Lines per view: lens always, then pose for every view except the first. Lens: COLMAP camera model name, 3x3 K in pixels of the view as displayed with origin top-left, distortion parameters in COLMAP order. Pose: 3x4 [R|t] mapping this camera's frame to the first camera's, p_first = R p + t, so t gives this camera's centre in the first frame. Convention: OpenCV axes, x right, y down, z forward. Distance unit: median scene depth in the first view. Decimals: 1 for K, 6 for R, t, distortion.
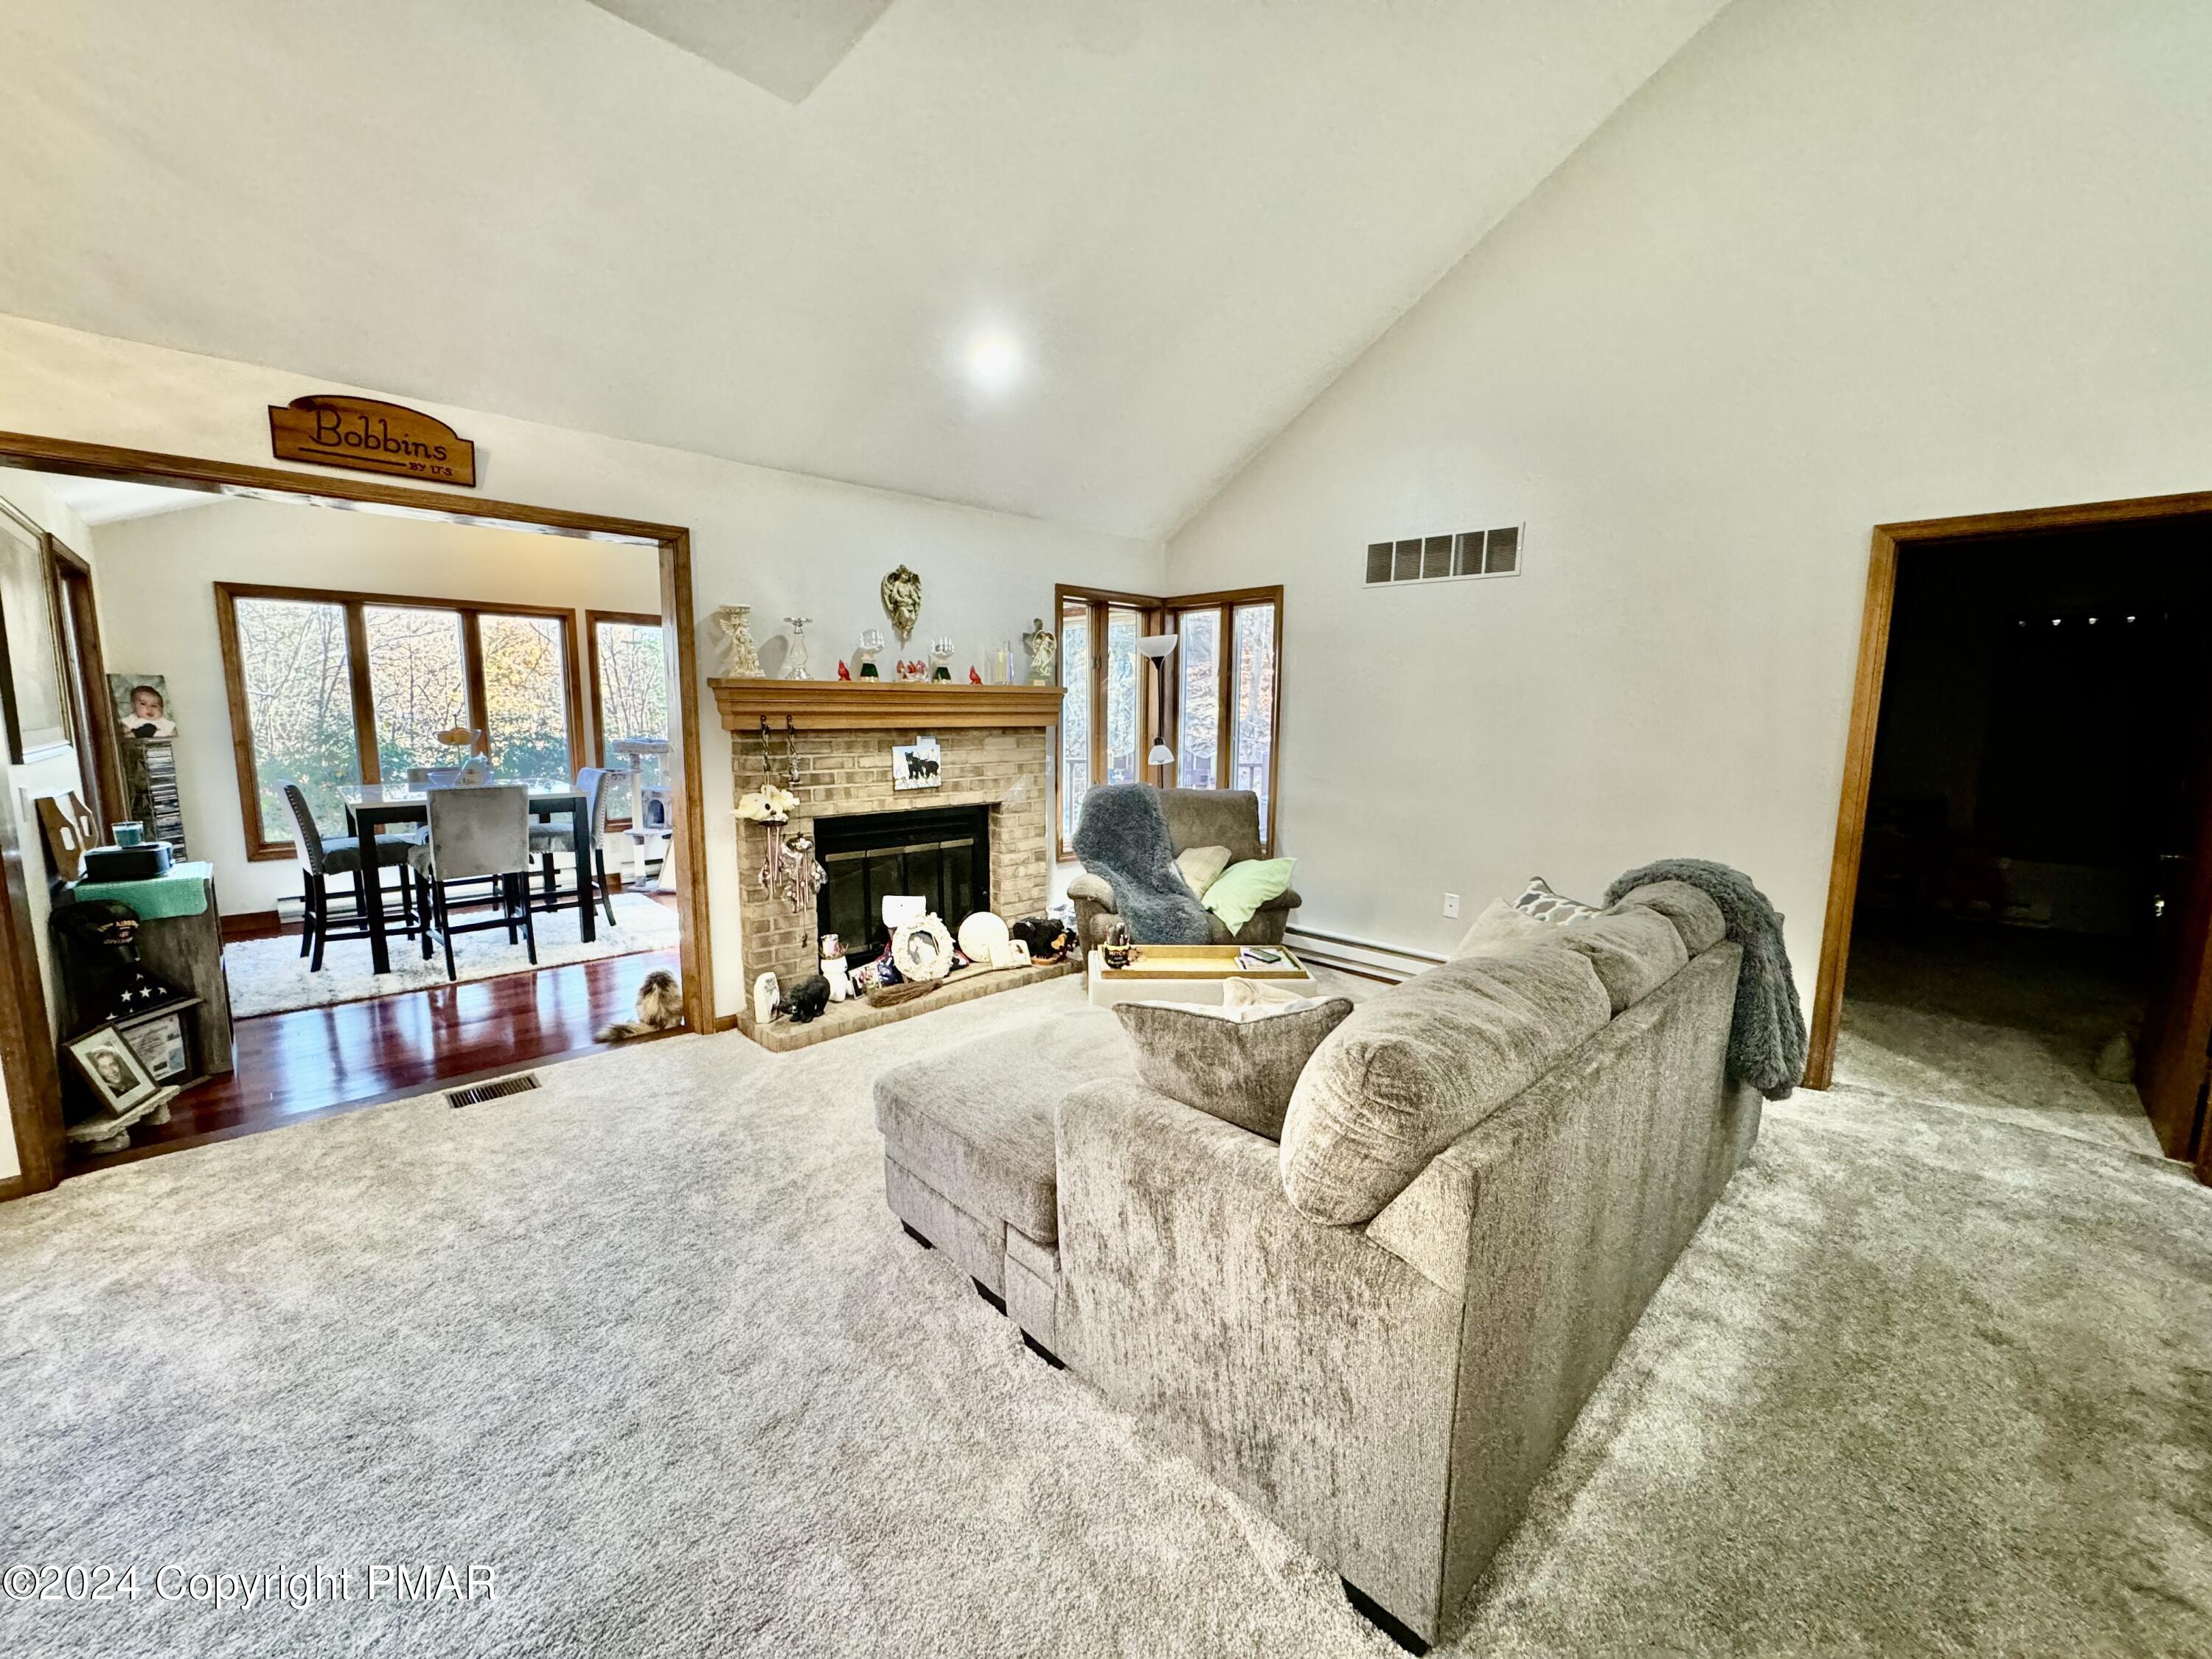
lens RADIAL K [[879.9, 0, 1097.8], [0, 879.9, 829.0], [0, 0, 1]] dist [-0.002295, 0.000237]
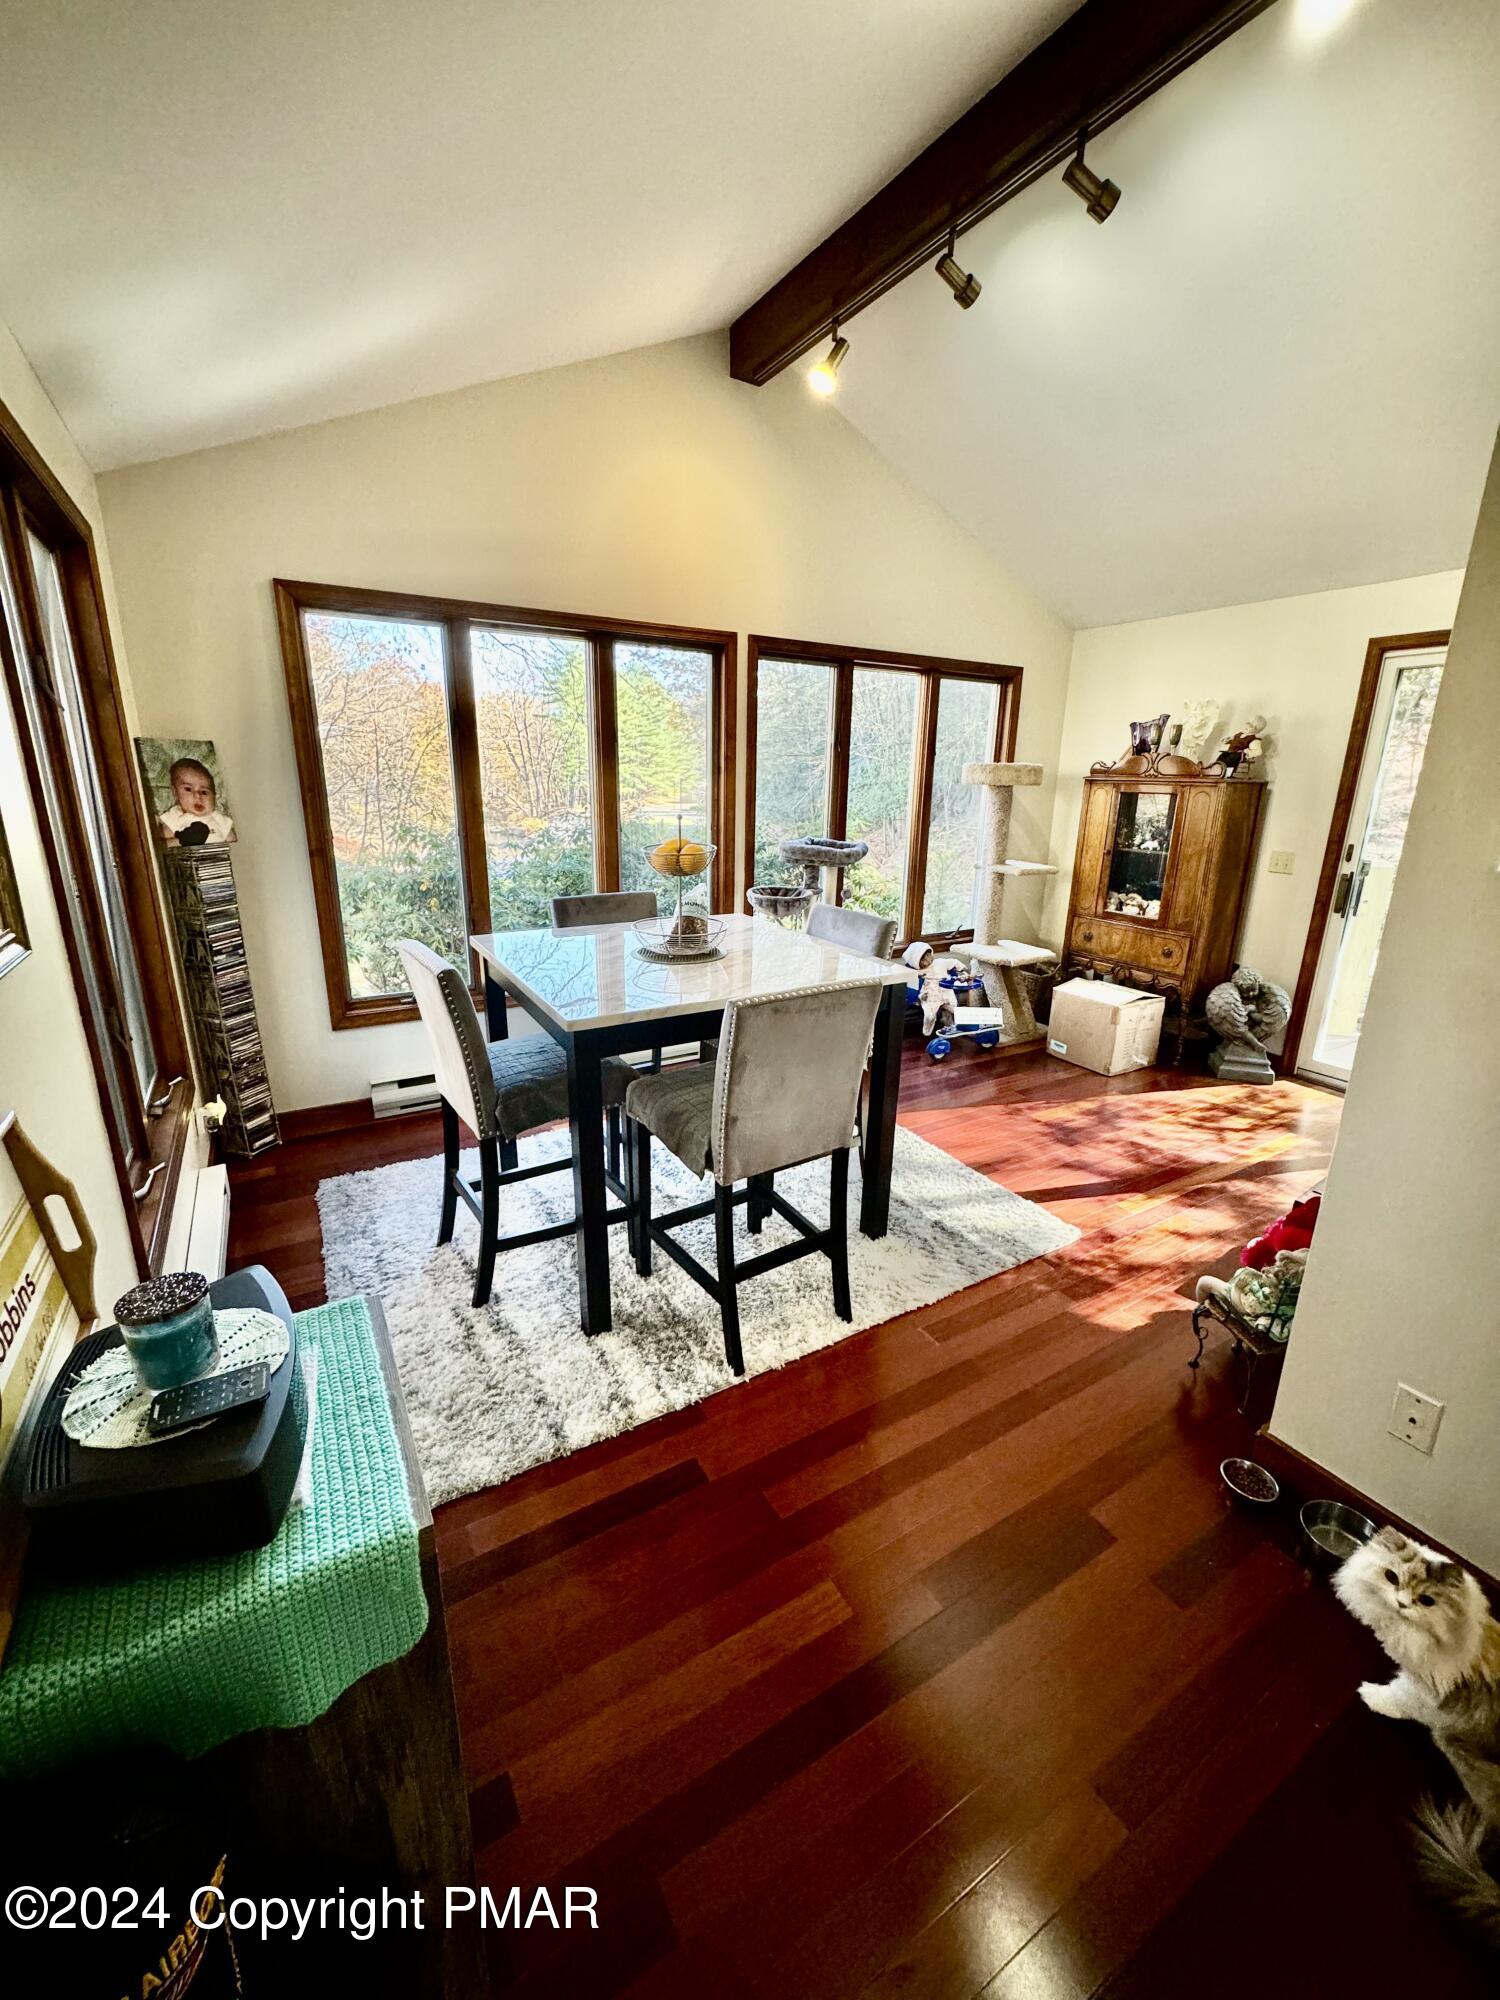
lens RADIAL K [[795.5, 0, 750.0], [0, 795.5, 1000.0], [0, 0, 1]] dist [-0.002295, 0.000237]
pose [[0.975607, 0.064798, -0.209742, -0.708399], [-0.035686, 0.989548, 0.139720, -0.107908], [0.216603, -0.128827, 0.967722, 0.647507]]
